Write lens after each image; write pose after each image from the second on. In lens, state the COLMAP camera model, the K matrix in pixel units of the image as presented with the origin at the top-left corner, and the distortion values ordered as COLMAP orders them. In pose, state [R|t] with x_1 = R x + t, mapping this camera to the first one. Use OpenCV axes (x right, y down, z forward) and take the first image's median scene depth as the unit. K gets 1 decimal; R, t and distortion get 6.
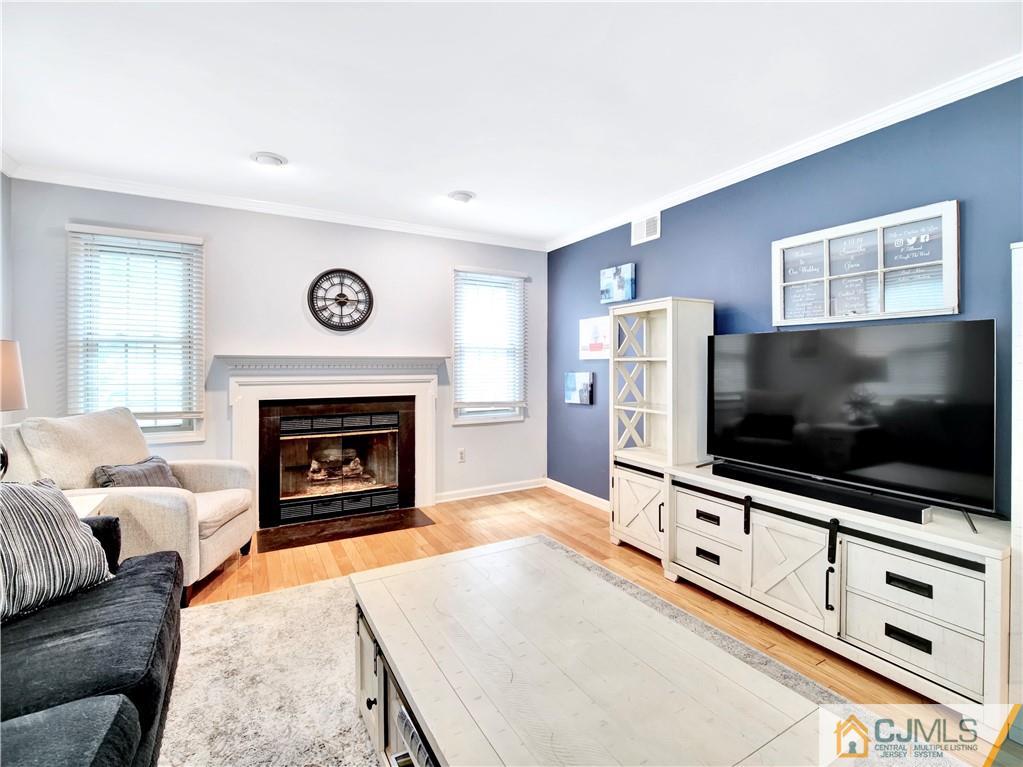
lens RADIAL K [[471.2, 0, 499.6], [0, 471.2, 368.4], [0, 0, 1]] dist [-0.003466, 0.000014]
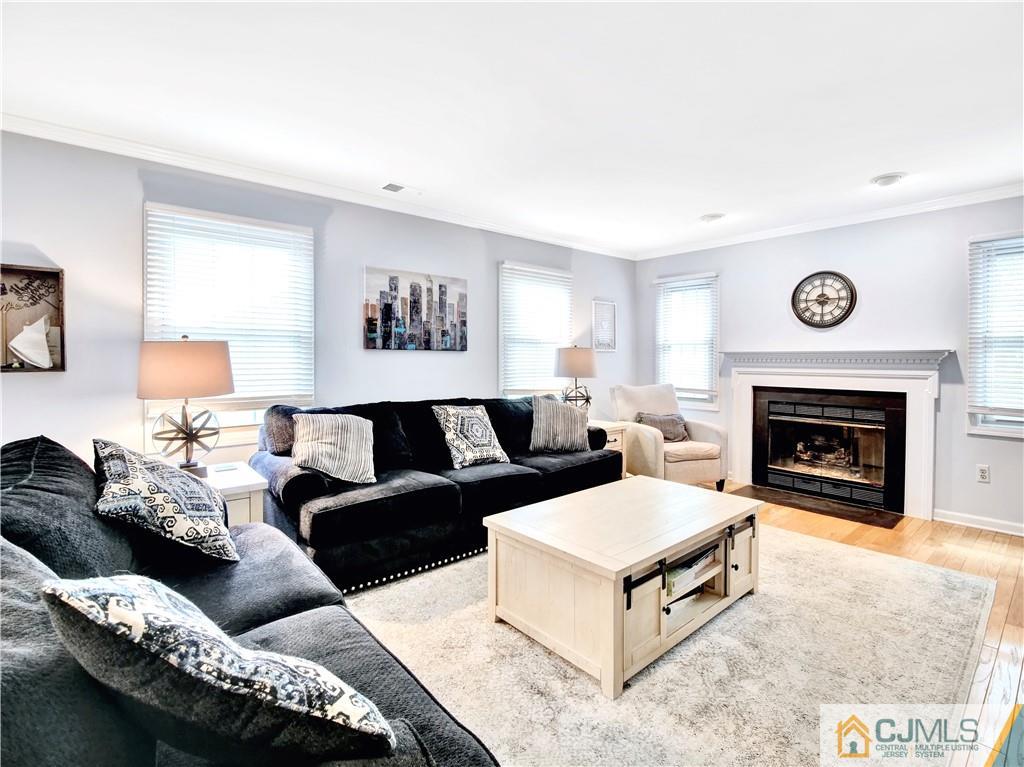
lens RADIAL K [[471.7, 0, 509.1], [0, 471.7, 378.2], [0, 0, 1]] dist [-0.003466, 0.000014]
pose [[0.211736, 0.042520, -0.976402, 0.582514], [-0.009496, 0.999095, 0.041449, -0.001581], [0.977281, 0.000496, 0.211948, 0.057114]]
